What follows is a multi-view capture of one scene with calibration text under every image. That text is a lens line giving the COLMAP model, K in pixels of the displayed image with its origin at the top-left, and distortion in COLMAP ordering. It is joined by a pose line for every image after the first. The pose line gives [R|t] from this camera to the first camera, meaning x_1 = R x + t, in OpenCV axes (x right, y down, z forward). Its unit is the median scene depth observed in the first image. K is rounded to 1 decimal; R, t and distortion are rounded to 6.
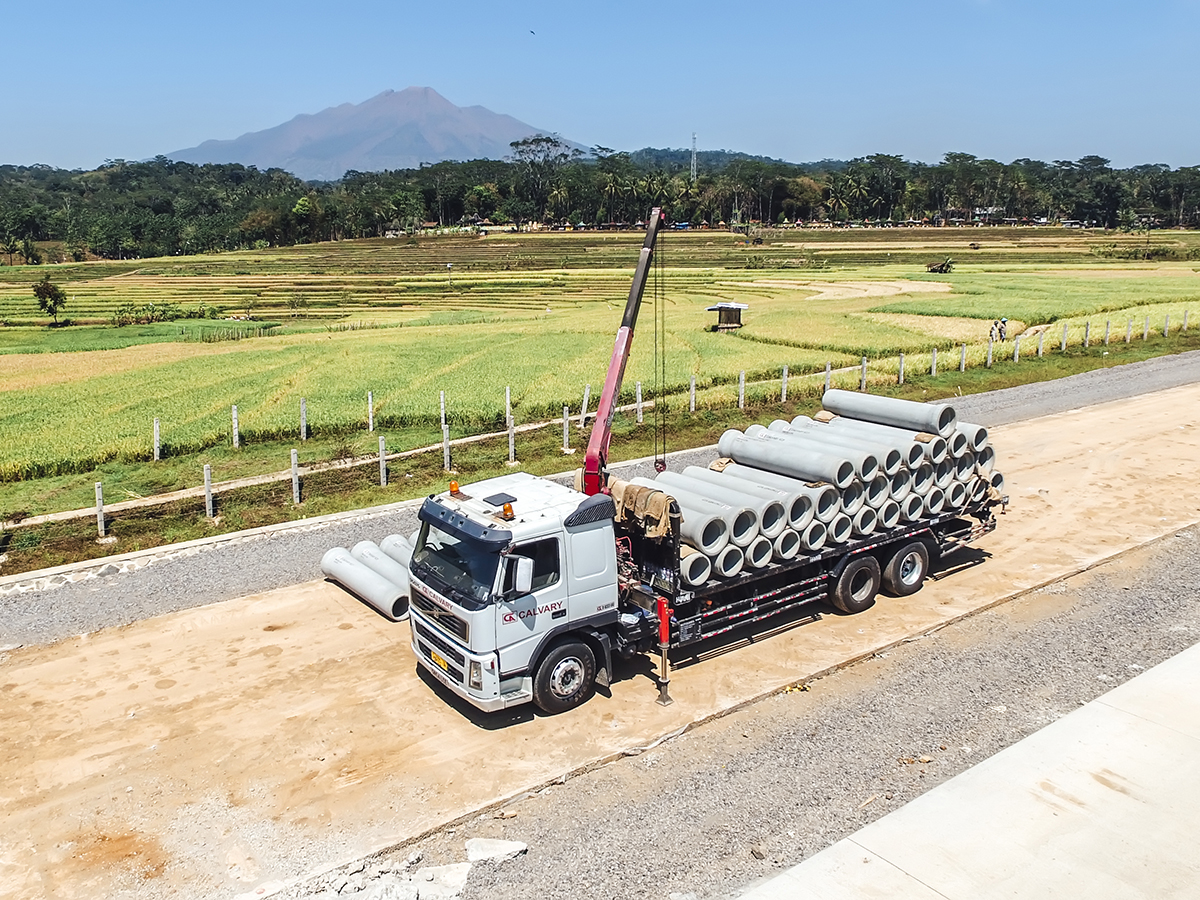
lens RADIAL K [[925.6, 0, 570.9], [0, 925.6, 435.7], [0, 0, 1]] dist [-0.000326, 0.007964]
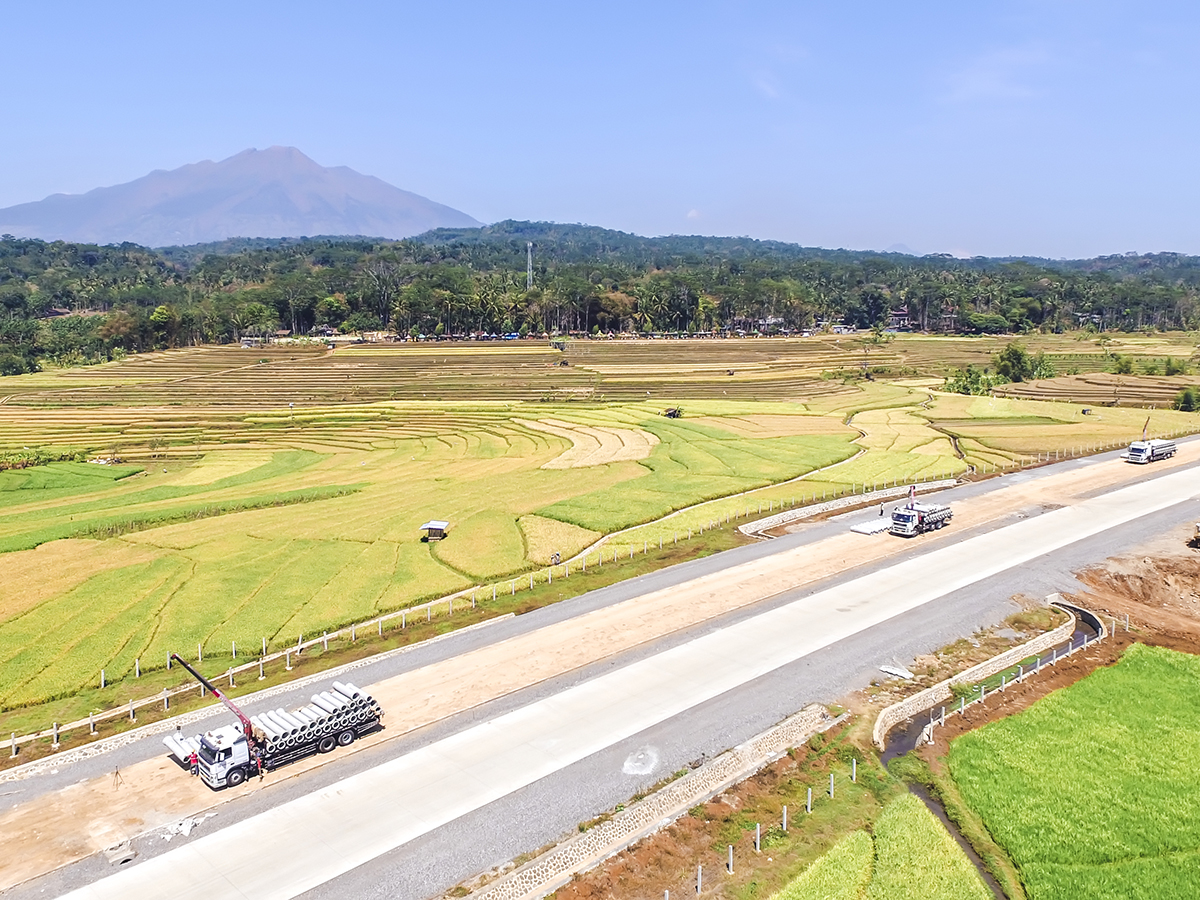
lens RADIAL K [[1055.9, 0, 649.2], [0, 1055.9, 387.8], [0, 0, 1]] dist [0.003013, 0.000153]
pose [[0.987959, -0.017803, 0.153689, 0.524402], [0.025728, 0.998431, -0.049734, -0.562527], [-0.152562, 0.053090, 0.986867, -1.897900]]
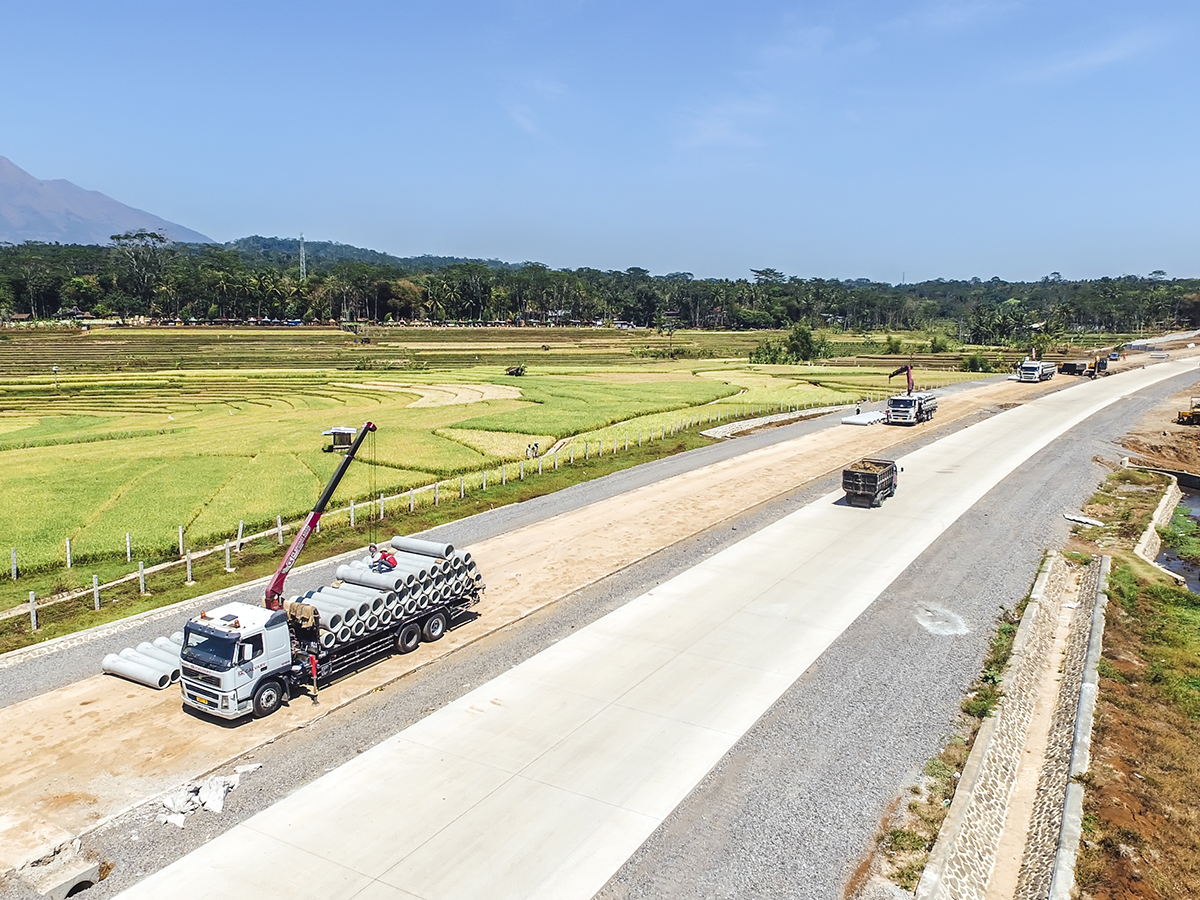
lens RADIAL K [[925.6, 0, 570.9], [0, 925.6, 435.7], [0, 0, 1]] dist [-0.000326, 0.007964]
pose [[0.917974, -0.035975, 0.395005, -0.081463], [0.064656, 0.996130, -0.059535, -0.074593], [-0.391335, 0.080192, 0.916748, -0.560209]]
